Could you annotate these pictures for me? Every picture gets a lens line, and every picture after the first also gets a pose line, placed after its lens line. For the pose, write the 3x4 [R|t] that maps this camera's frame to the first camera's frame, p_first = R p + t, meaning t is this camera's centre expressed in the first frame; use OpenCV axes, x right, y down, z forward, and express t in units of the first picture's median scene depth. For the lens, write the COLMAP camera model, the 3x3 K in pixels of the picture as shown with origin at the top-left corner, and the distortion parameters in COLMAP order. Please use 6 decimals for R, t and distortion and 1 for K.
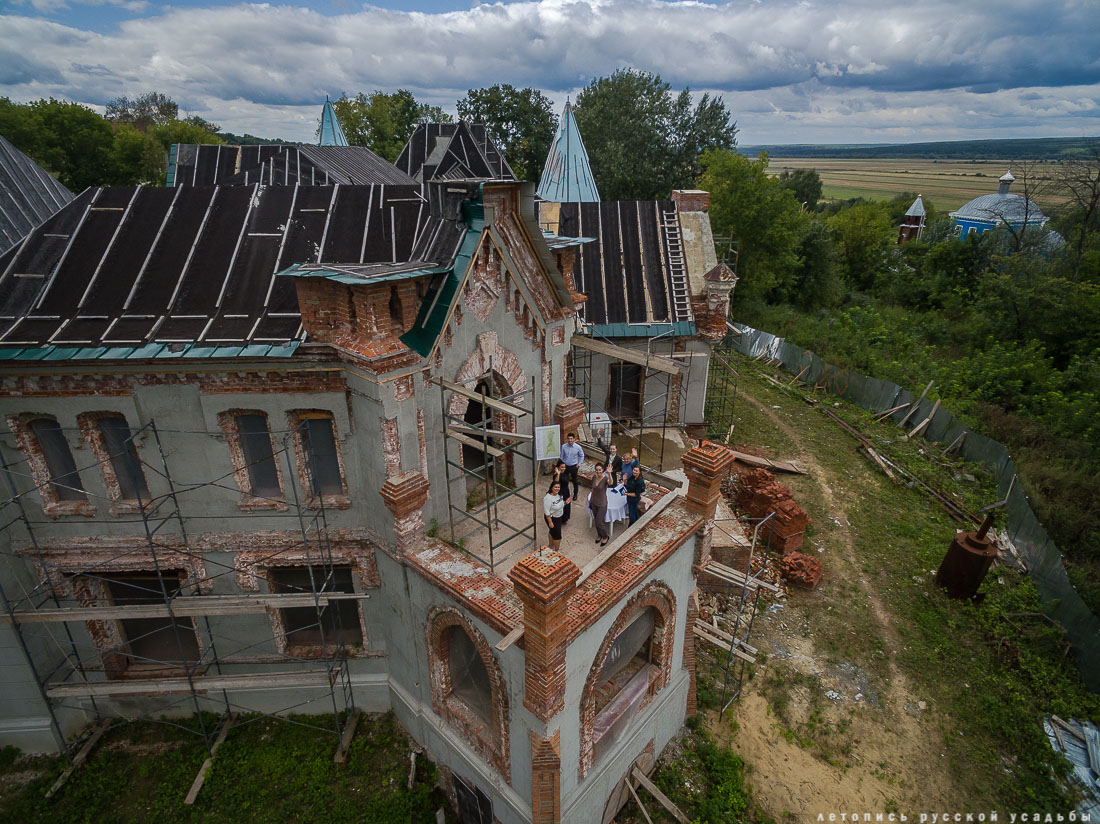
lens RADIAL K [[610.7, 0, 545.1], [0, 610.7, 411.2], [0, 0, 1]] dist [-0.002547, 0.004896]
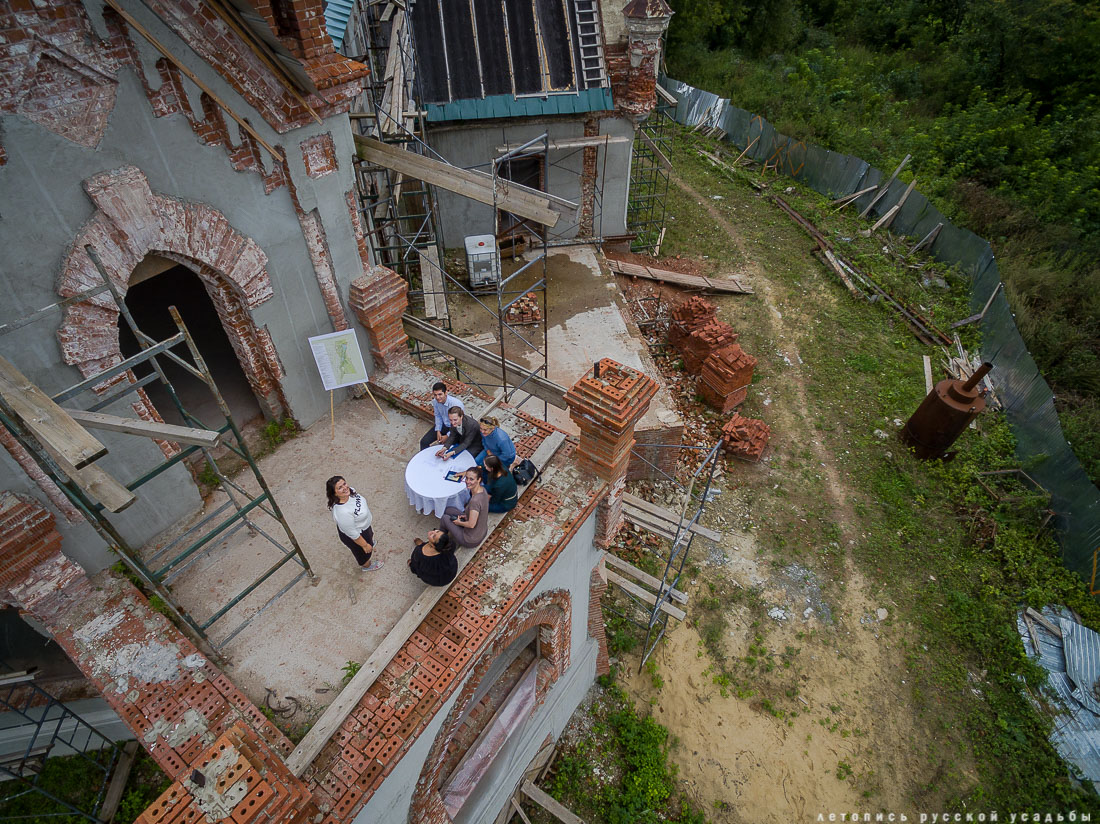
lens RADIAL K [[610.7, 0, 549.1], [0, 610.7, 411.9], [0, 0, 1]] dist [-0.002547, 0.004896]
pose [[0.991429, -0.091772, 0.092983, 0.105624], [0.053379, 0.934158, 0.352845, -0.069963], [-0.119242, -0.344857, 0.931050, 0.325881]]
